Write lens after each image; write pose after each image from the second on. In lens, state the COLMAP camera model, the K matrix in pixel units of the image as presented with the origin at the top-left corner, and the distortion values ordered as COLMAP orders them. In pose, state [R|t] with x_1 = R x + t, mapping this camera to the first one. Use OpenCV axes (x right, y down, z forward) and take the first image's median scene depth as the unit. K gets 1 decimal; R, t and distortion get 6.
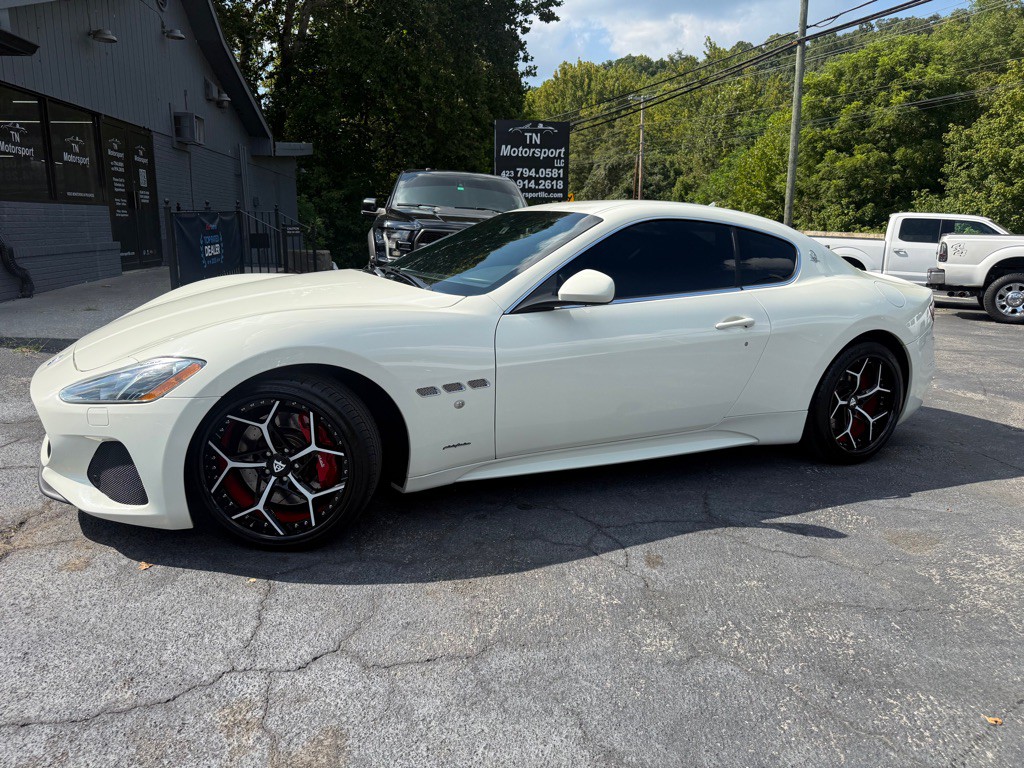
lens RADIAL K [[727.2, 0, 522.6], [0, 727.2, 394.1], [0, 0, 1]] dist [0.007898, -0.015734]
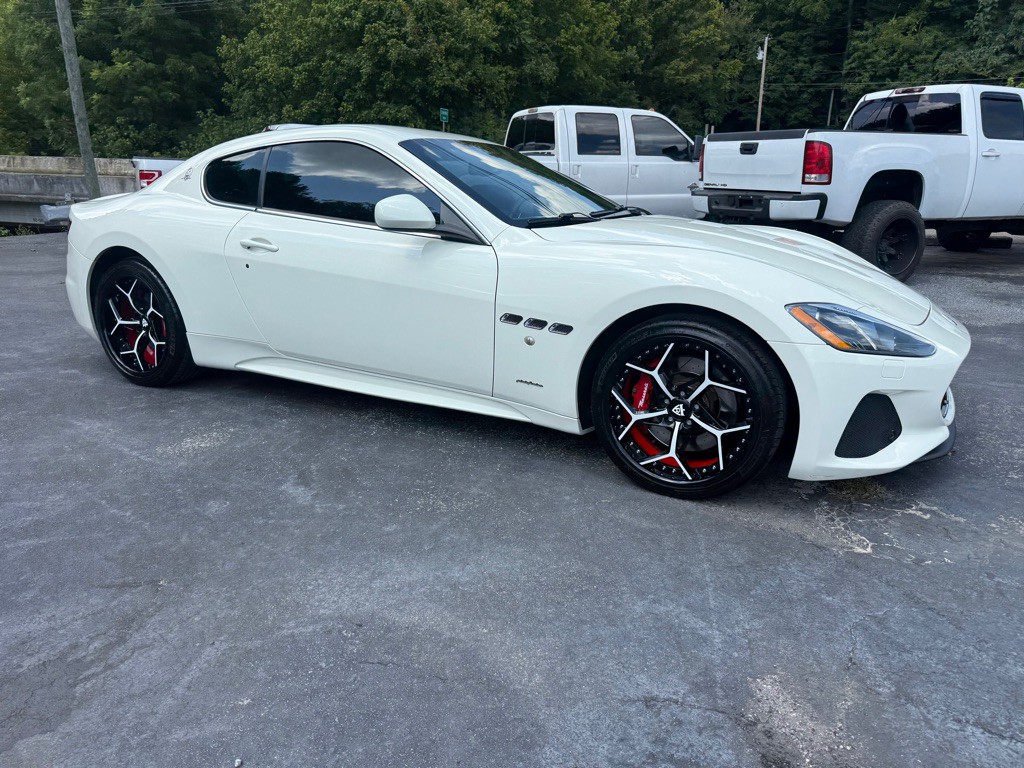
lens RADIAL K [[727.2, 0, 509.1], [0, 727.2, 388.1], [0, 0, 1]] dist [0.007898, -0.015734]
pose [[0.618691, -0.237674, 0.748821, 0.049980], [0.174902, 0.970890, 0.163651, -0.055617], [-0.765918, 0.029721, 0.642250, 0.275979]]
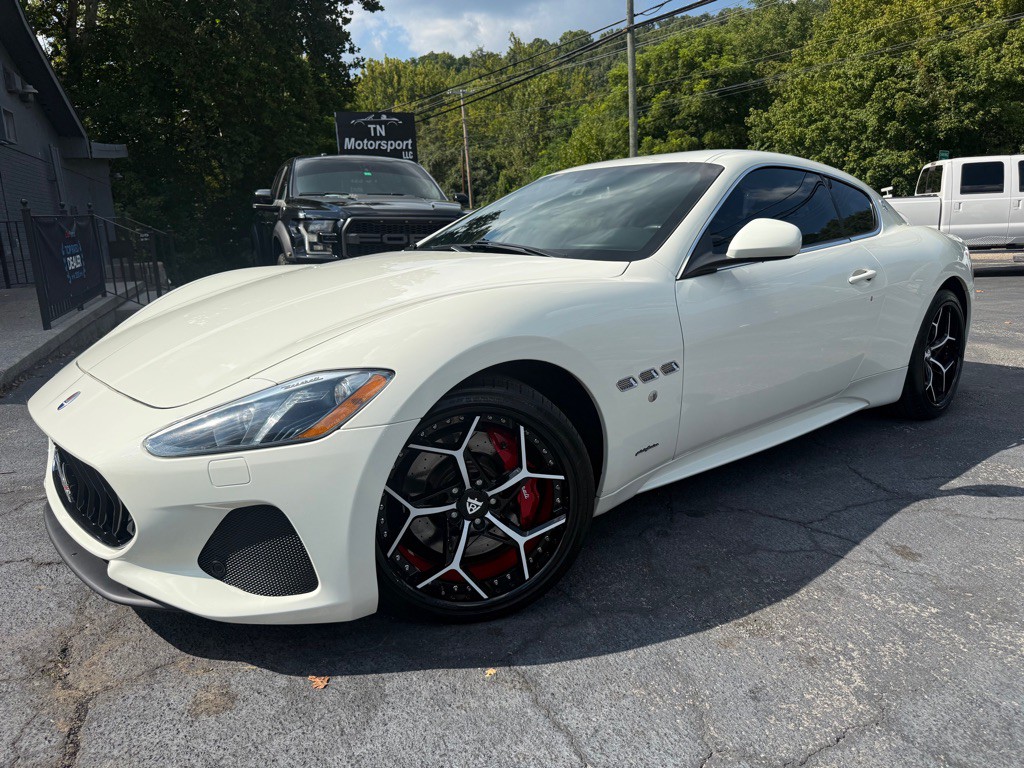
lens RADIAL K [[727.2, 0, 527.9], [0, 727.2, 388.5], [0, 0, 1]] dist [0.007898, -0.015734]
pose [[0.968048, -0.111095, 0.224815, -0.046870], [0.111945, 0.993674, 0.009002, -0.001931], [-0.224393, 0.016453, 0.974360, 0.030377]]
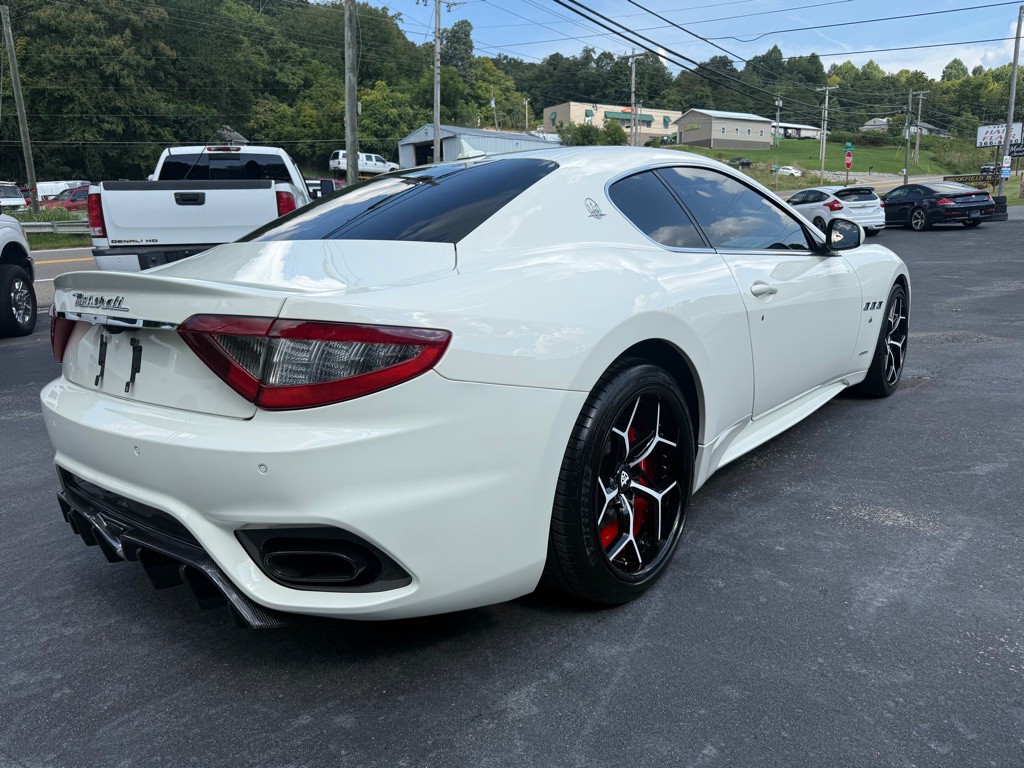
lens RADIAL K [[727.2, 0, 520.7], [0, 727.2, 388.0], [0, 0, 1]] dist [0.007898, -0.015734]
pose [[-0.664626, -0.163793, 0.729002, 0.074635], [0.178878, 0.912423, 0.368086, -0.107722], [-0.725448, 0.375042, -0.577120, 0.528069]]
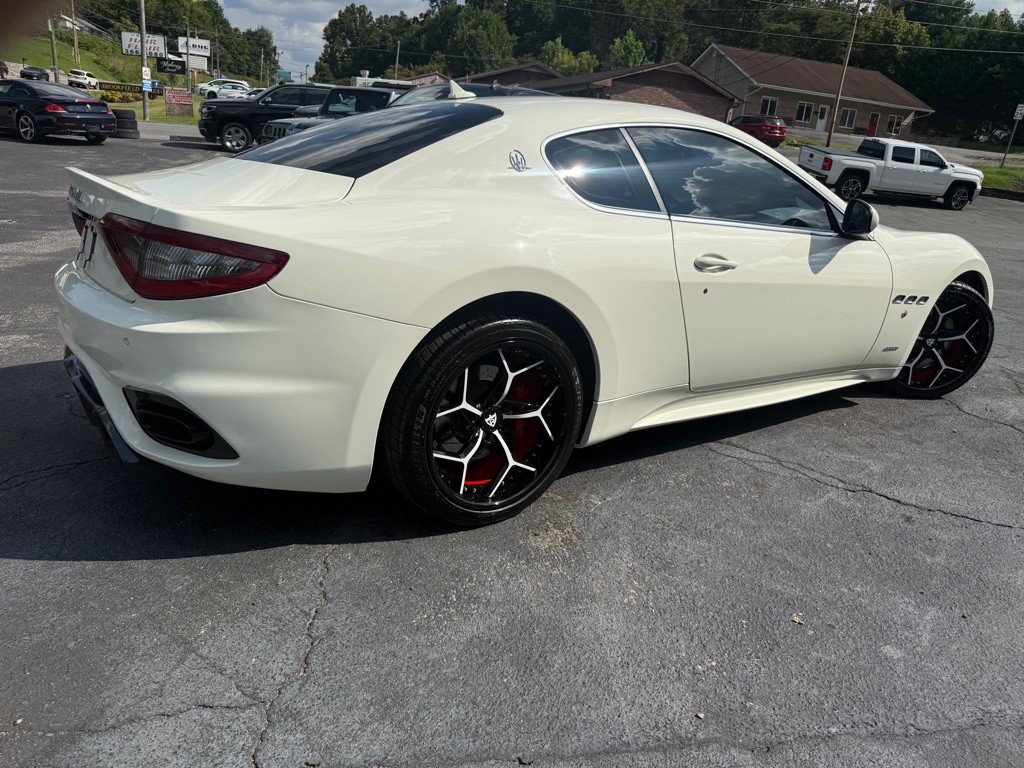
lens RADIAL K [[727.2, 0, 499.9], [0, 727.2, 380.5], [0, 0, 1]] dist [0.007898, -0.015734]
pose [[-0.987046, -0.060904, -0.148428, 0.066323], [-0.127219, 0.860793, 0.492798, -0.073888], [0.097753, 0.505298, -0.857391, 0.345318]]
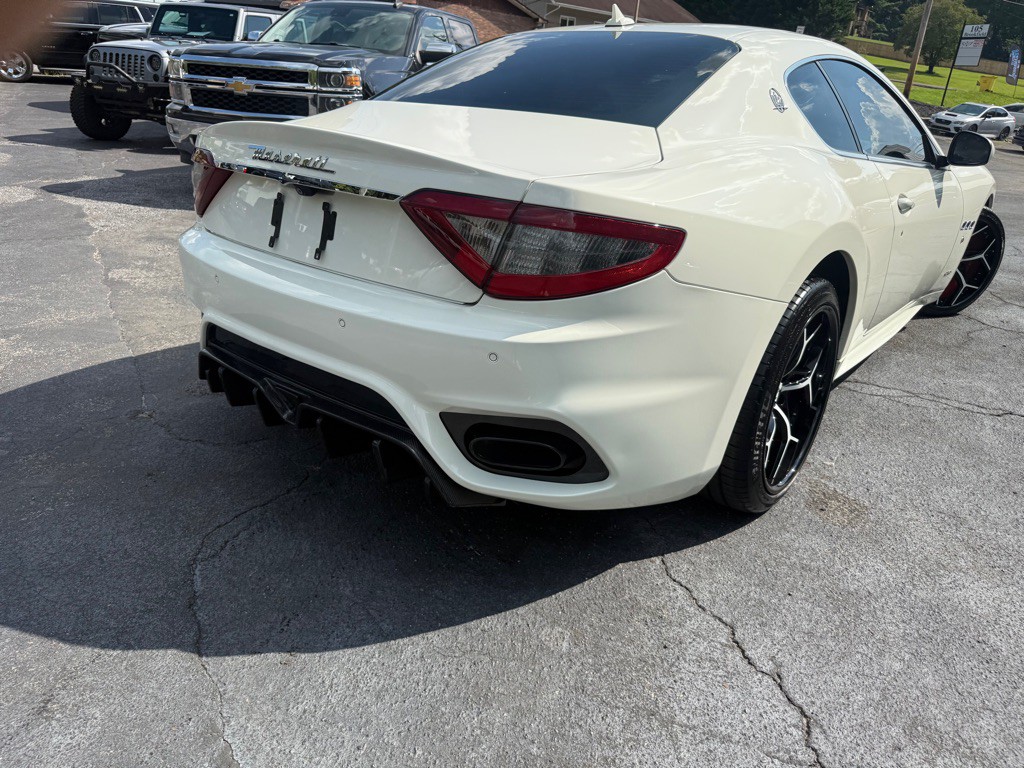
lens RADIAL K [[727.2, 0, 508.5], [0, 727.2, 384.3], [0, 0, 1]] dist [0.007898, -0.015734]
pose [[-0.657550, -0.342347, 0.671138, 0.092994], [0.086368, 0.850676, 0.518548, -0.112560], [-0.748444, 0.398936, -0.529794, 0.544803]]
